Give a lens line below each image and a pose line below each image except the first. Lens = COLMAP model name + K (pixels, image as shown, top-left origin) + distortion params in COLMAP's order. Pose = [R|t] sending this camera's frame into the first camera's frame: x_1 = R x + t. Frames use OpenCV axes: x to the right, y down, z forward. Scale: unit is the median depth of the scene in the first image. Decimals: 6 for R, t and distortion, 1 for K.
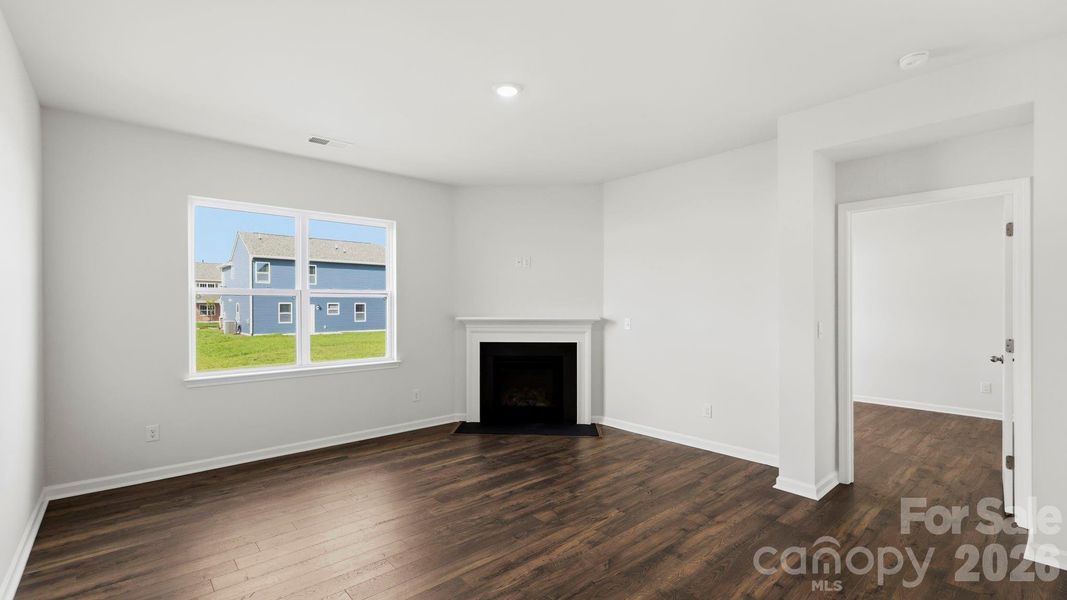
lens RADIAL K [[453.0, 0, 529.3], [0, 453.0, 306.8], [0, 0, 1]] dist [-0.004634, 0.000720]
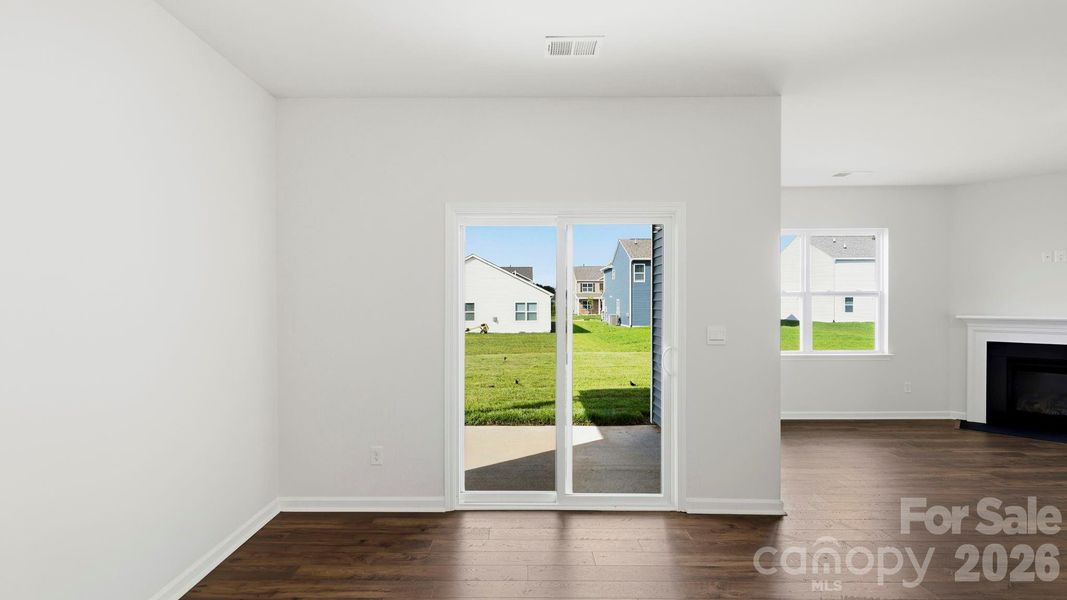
lens RADIAL K [[453.0, 0, 526.6], [0, 453.0, 308.7], [0, 0, 1]] dist [-0.004634, 0.000720]
pose [[0.749126, 0.008964, -0.662367, -0.211060], [0.001154, 0.999889, 0.014836, -0.008710], [0.662427, -0.011878, 0.749032, -0.390300]]
